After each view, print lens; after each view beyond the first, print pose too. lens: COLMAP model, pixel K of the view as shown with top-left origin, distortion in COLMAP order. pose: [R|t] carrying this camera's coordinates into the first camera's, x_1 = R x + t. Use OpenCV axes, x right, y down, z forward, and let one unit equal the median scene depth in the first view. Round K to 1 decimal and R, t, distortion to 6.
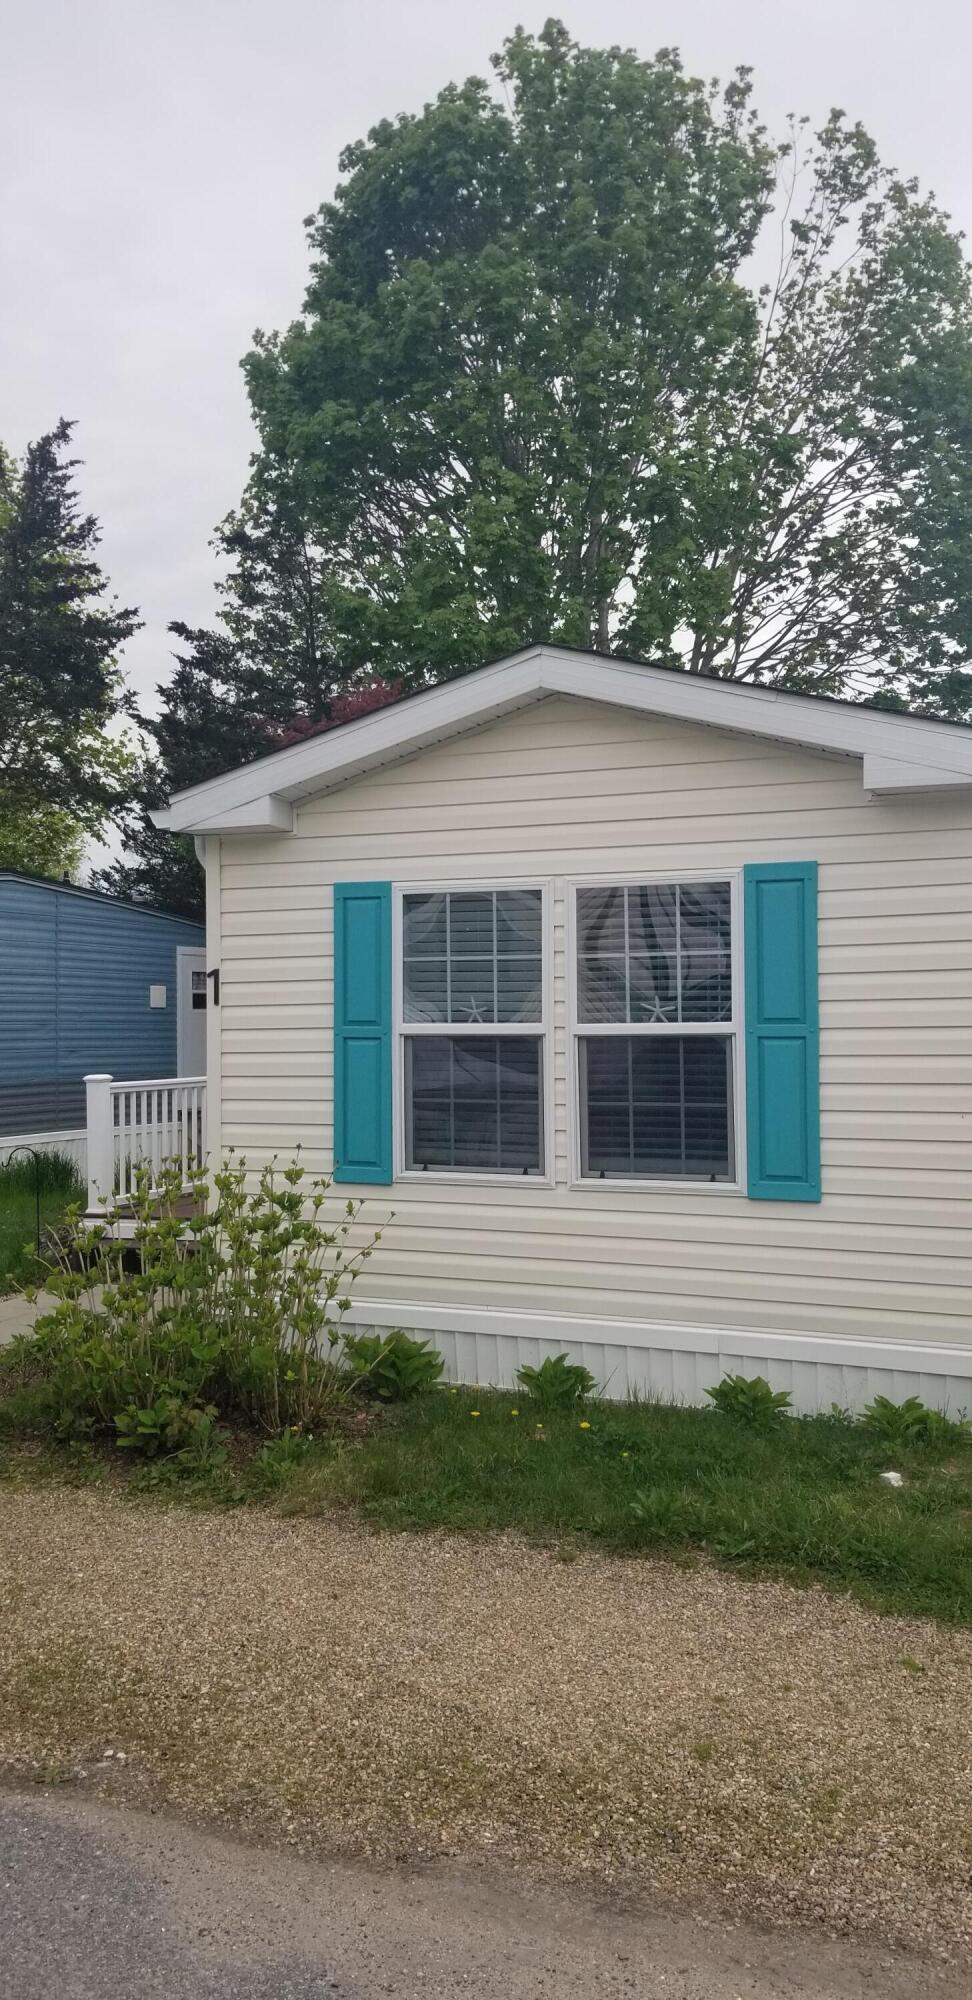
lens RADIAL K [[1465.3, 0, 505.8], [0, 1465.3, 1002.0], [0, 0, 1]] dist [0.008222, -0.004375]
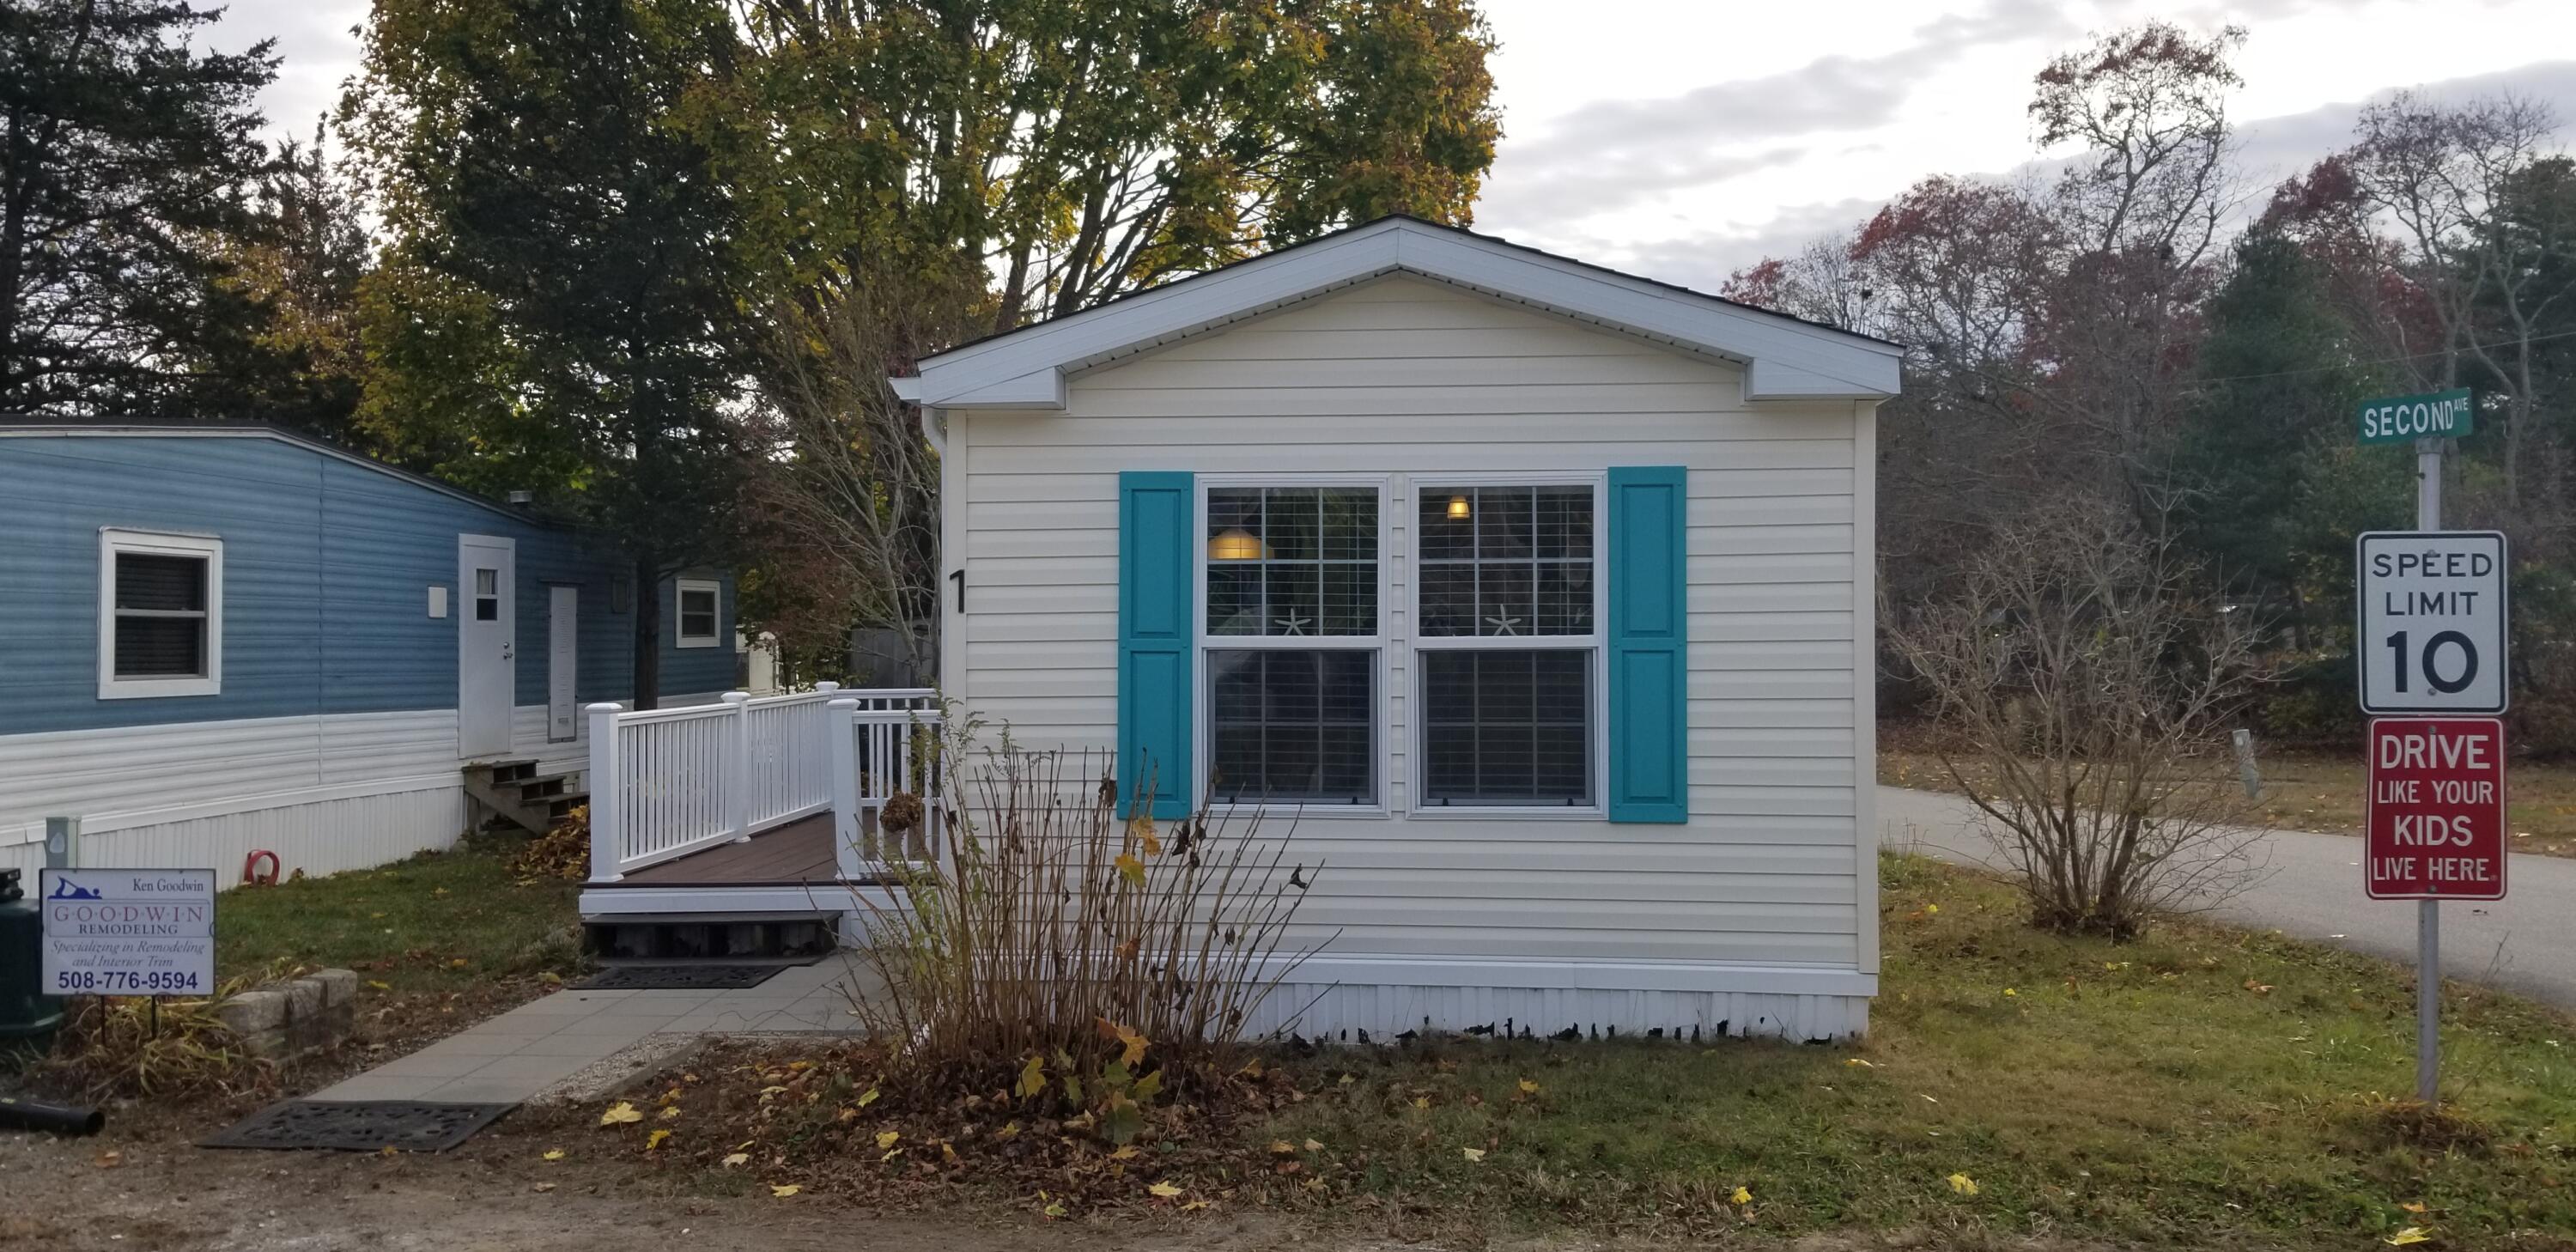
lens RADIAL K [[1887.4, 0, 1290.2], [0, 1887.4, 637.4], [0, 0, 1]] dist [0.008222, -0.004375]
pose [[0.953264, 0.003757, 0.302114, -0.377599], [-0.007148, 0.999923, 0.010120, 0.004100], [-0.302053, -0.011807, 0.953218, -0.089691]]
